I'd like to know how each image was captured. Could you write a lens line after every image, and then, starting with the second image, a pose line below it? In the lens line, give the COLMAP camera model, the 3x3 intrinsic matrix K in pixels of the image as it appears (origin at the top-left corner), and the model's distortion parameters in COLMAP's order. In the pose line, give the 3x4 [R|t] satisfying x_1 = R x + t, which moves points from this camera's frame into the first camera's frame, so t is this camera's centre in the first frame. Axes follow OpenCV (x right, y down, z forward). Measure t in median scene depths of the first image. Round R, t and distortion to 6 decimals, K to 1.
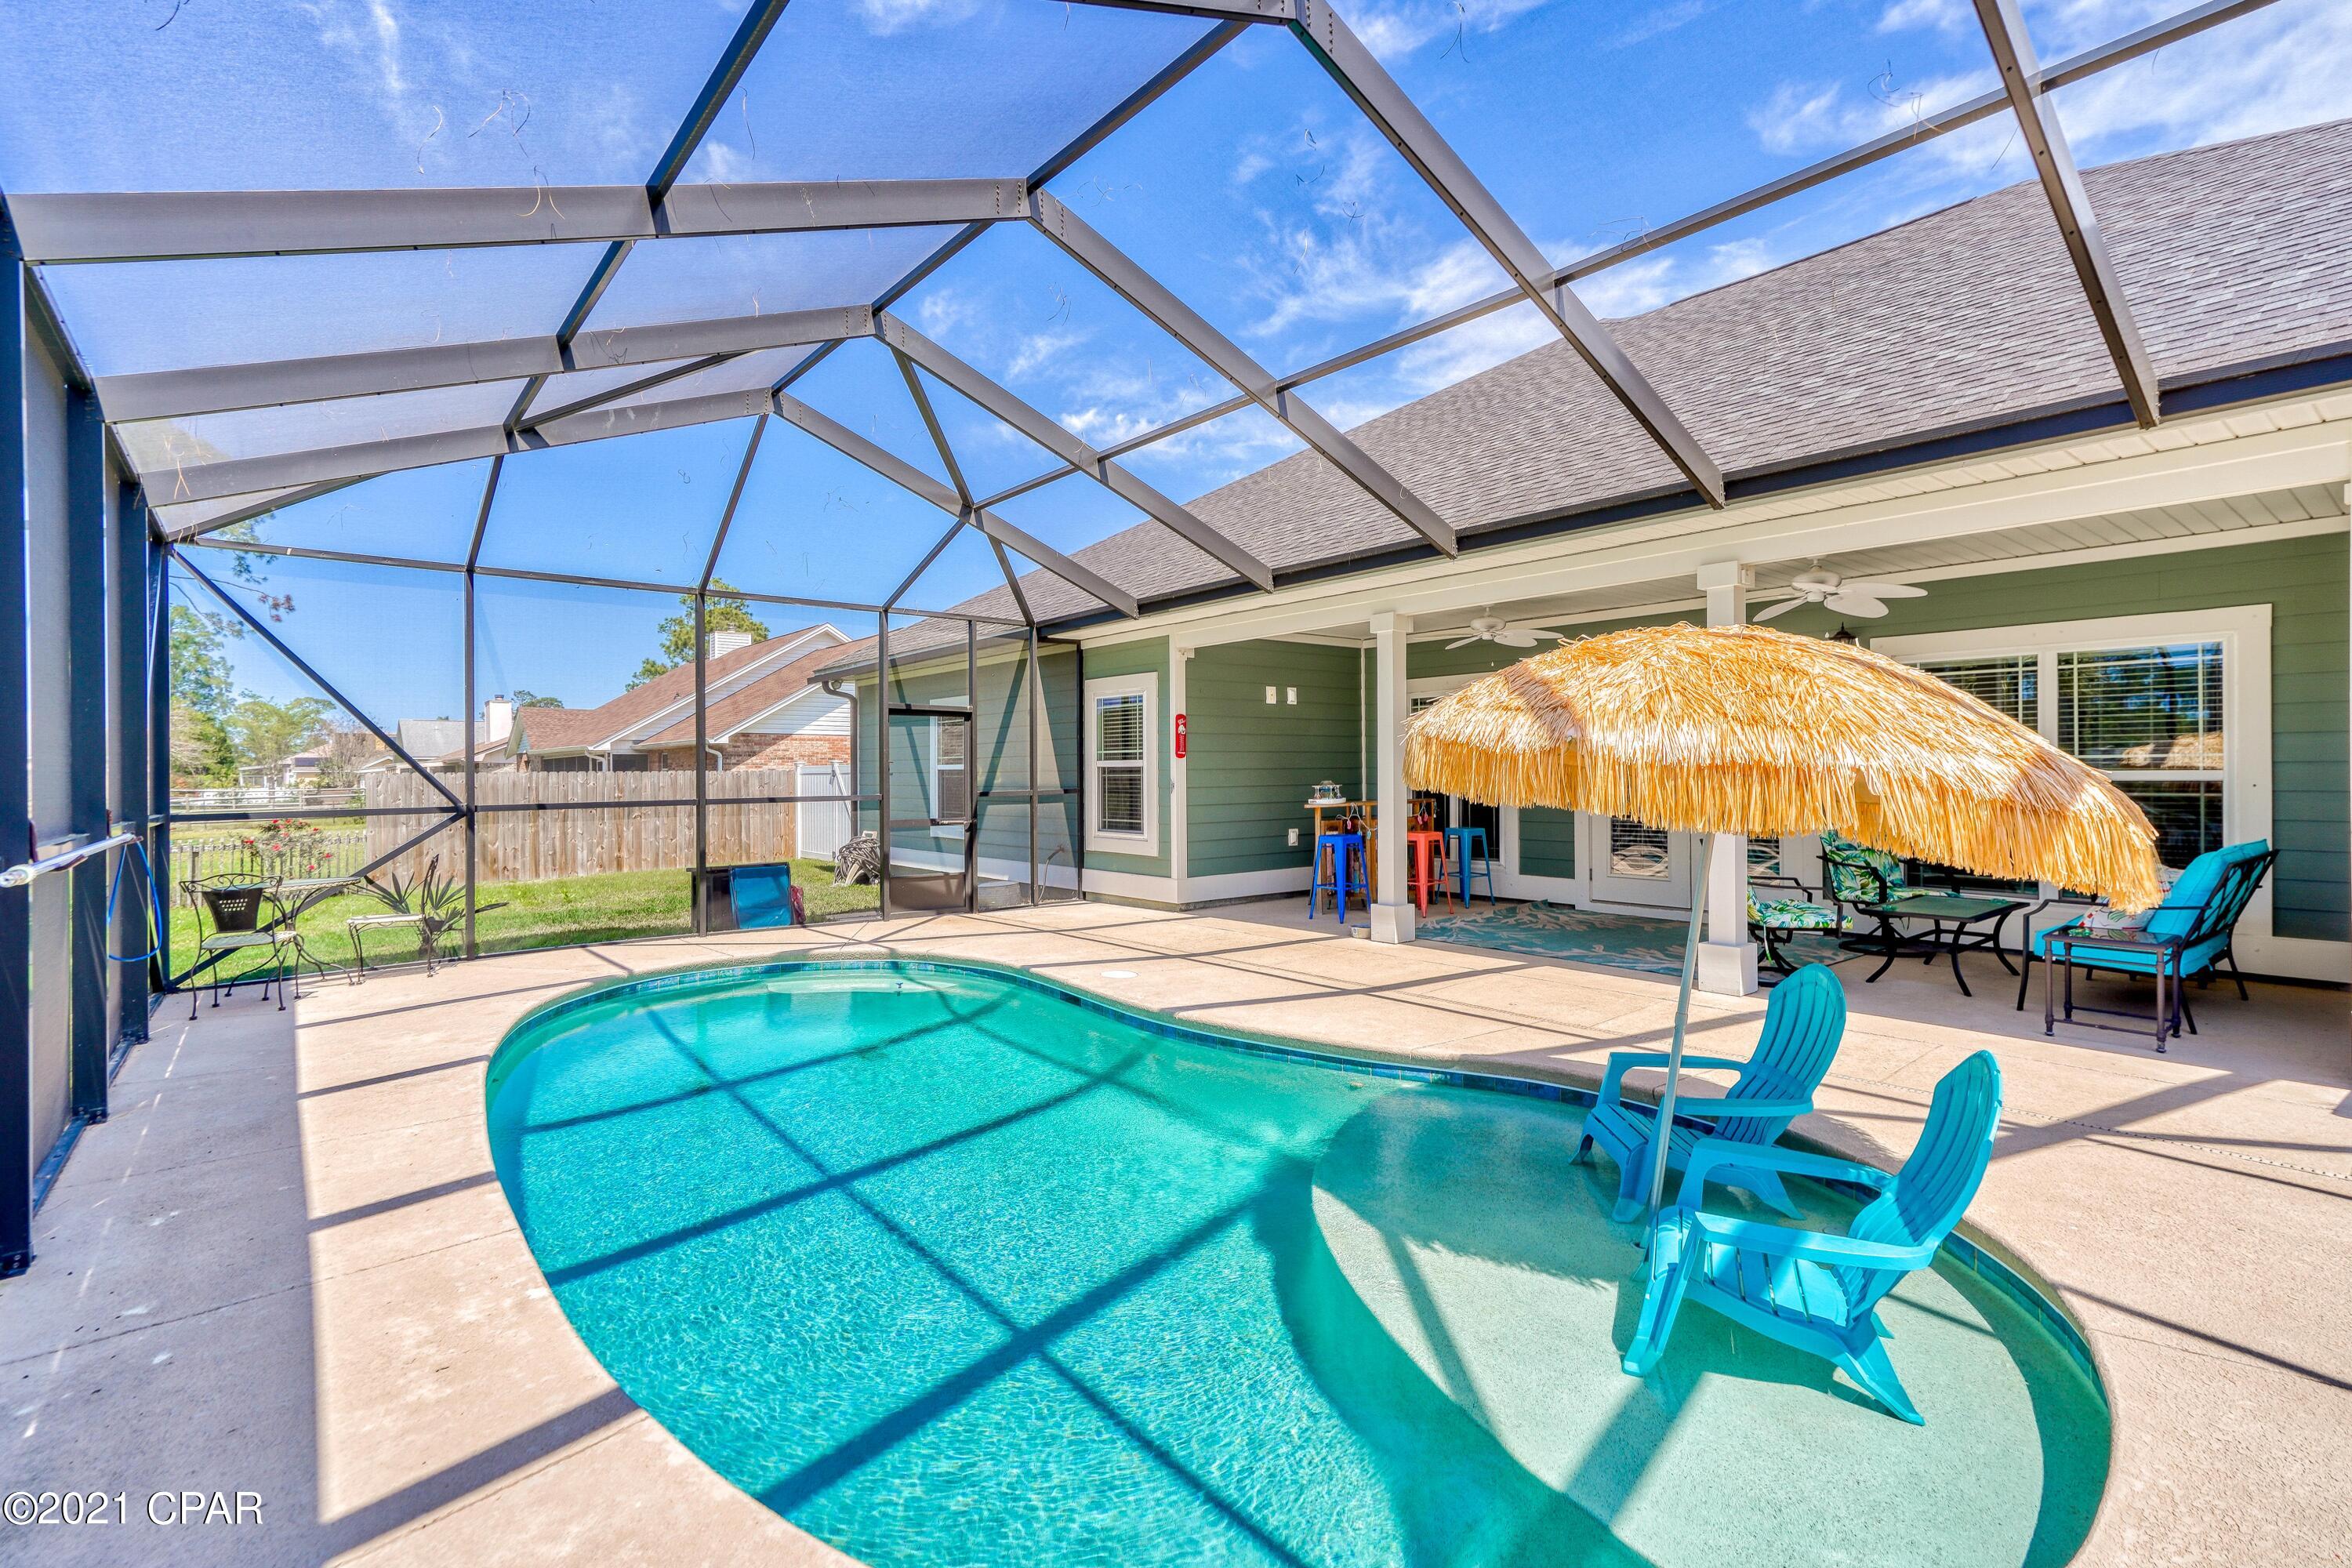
lens RADIAL K [[1088.5, 0, 1182.6], [0, 1088.5, 776.3], [0, 0, 1]] dist [0.000653, -0.000032]
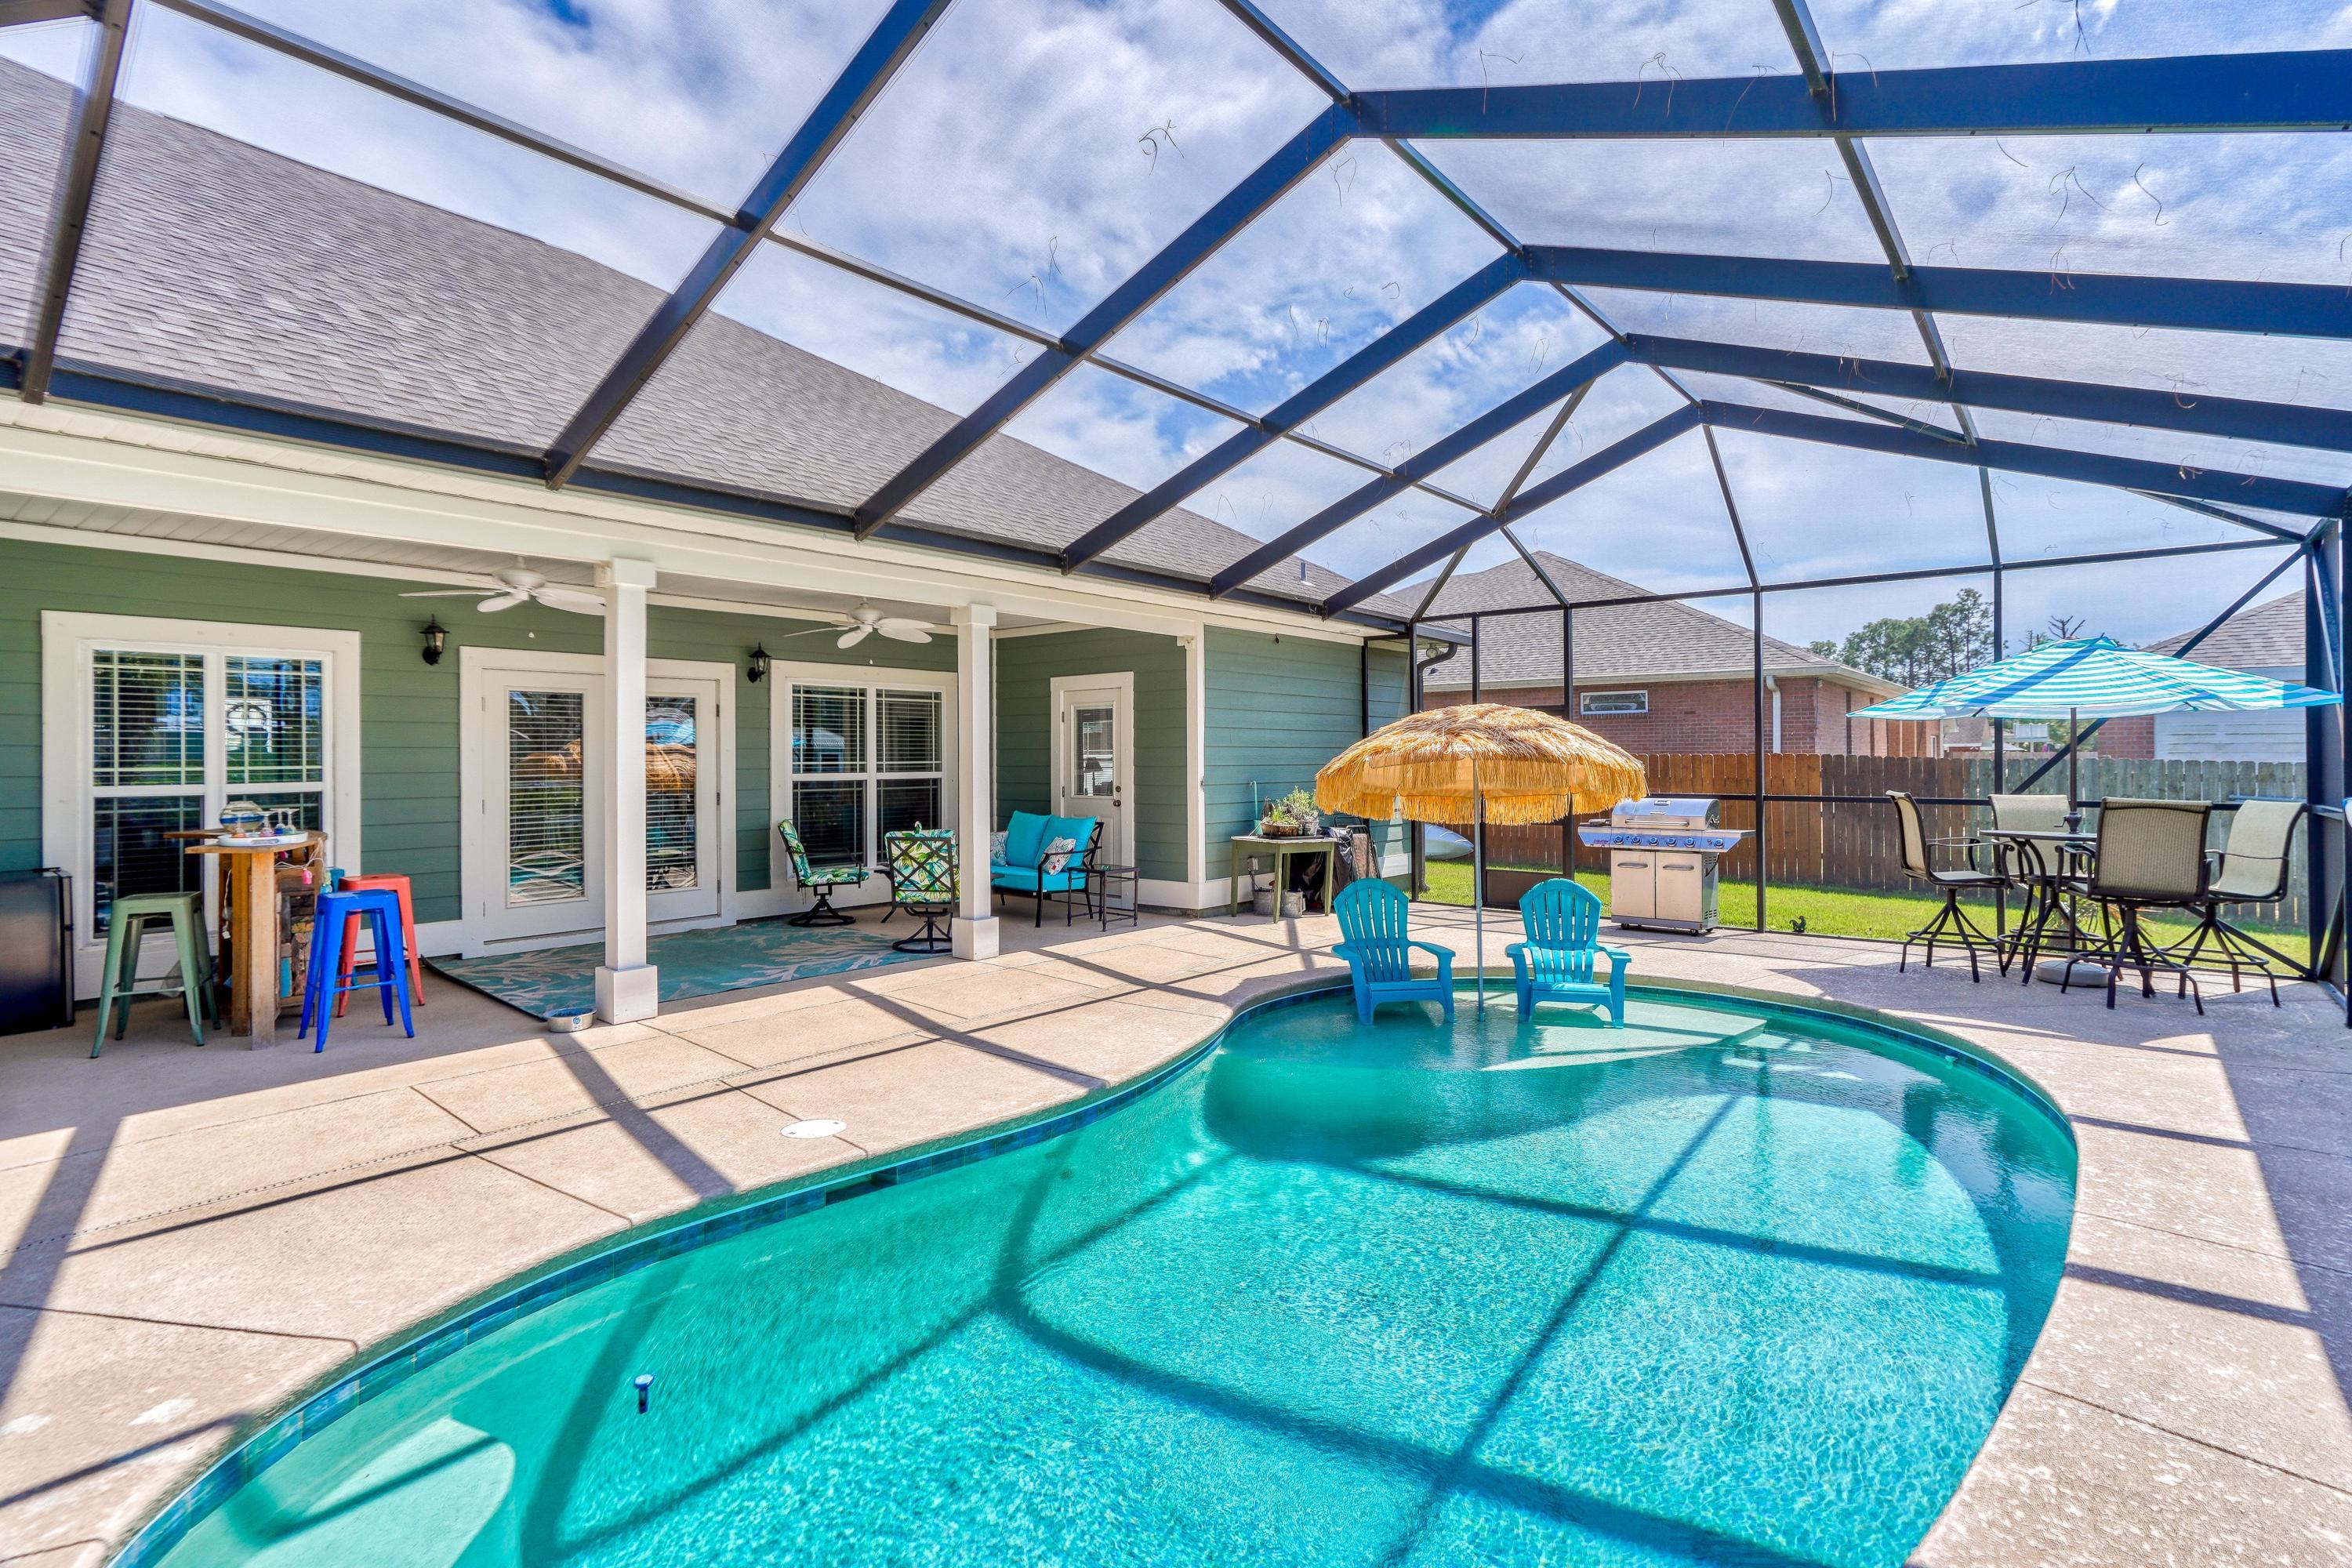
lens RADIAL K [[1088.5, 0, 1177.8], [0, 1088.5, 778.7], [0, 0, 1]] dist [0.000653, -0.000032]
pose [[-0.175829, 0.000303, 0.984421, -0.601520], [0.004988, 0.999987, 0.000583, -0.003715], [-0.984408, 0.005013, -0.175829, 0.818907]]
